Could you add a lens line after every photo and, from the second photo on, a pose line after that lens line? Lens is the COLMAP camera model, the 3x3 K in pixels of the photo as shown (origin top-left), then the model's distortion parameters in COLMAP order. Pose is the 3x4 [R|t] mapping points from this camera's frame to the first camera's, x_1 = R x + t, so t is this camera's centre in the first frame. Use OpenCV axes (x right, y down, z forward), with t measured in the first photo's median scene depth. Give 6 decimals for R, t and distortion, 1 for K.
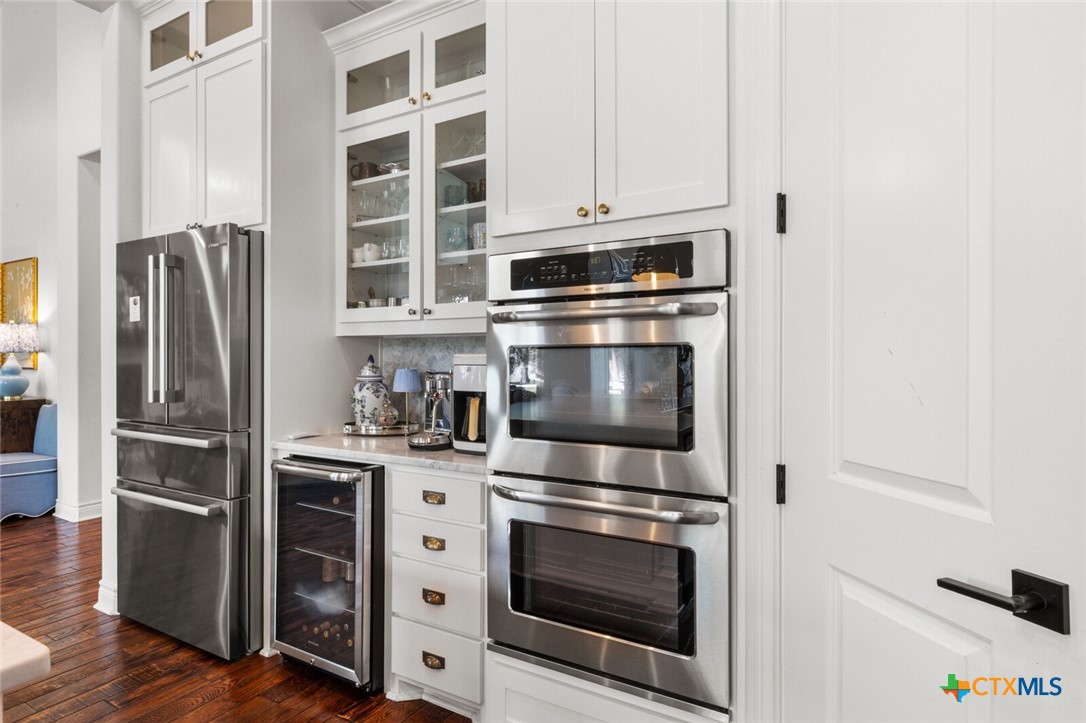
lens RADIAL K [[588.1, 0, 543.1], [0, 588.1, 359.8], [0, 0, 1]] dist [0.006999, 0.000490]
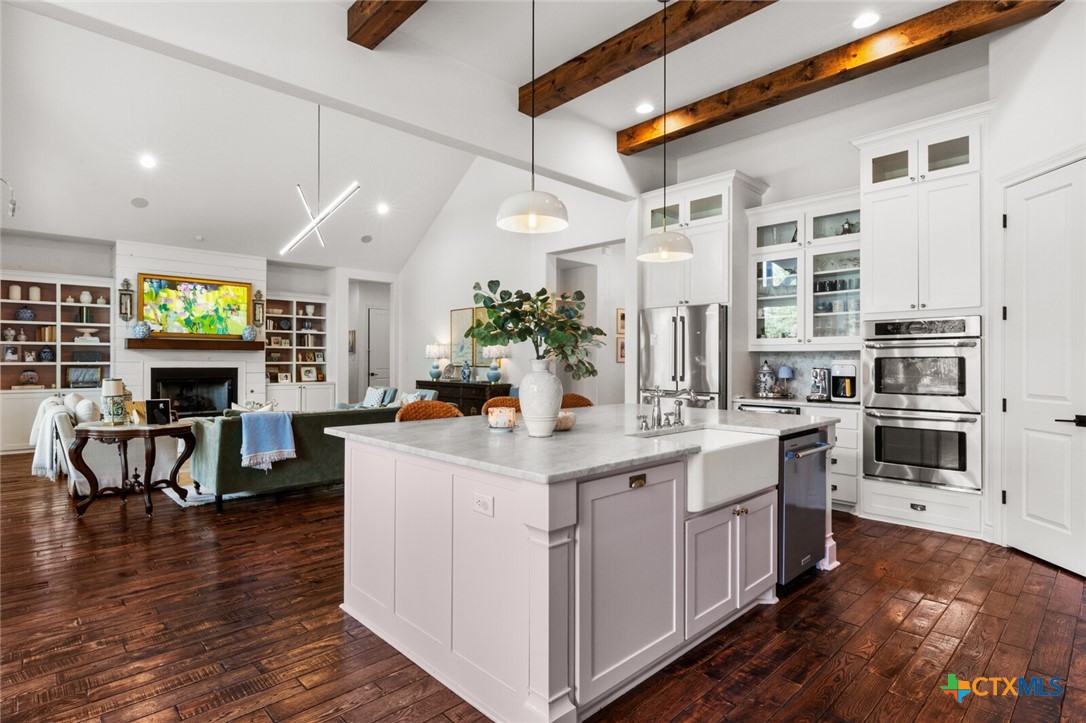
lens RADIAL K [[556.3, 0, 540.2], [0, 556.3, 360.3], [0, 0, 1]] dist [-0.001926, -0.000648]
pose [[0.957233, 0.000177, -0.289317, -0.623838], [-0.001194, 0.999994, -0.003338, 0.000183], [0.289314, 0.003541, 0.957228, -1.431367]]
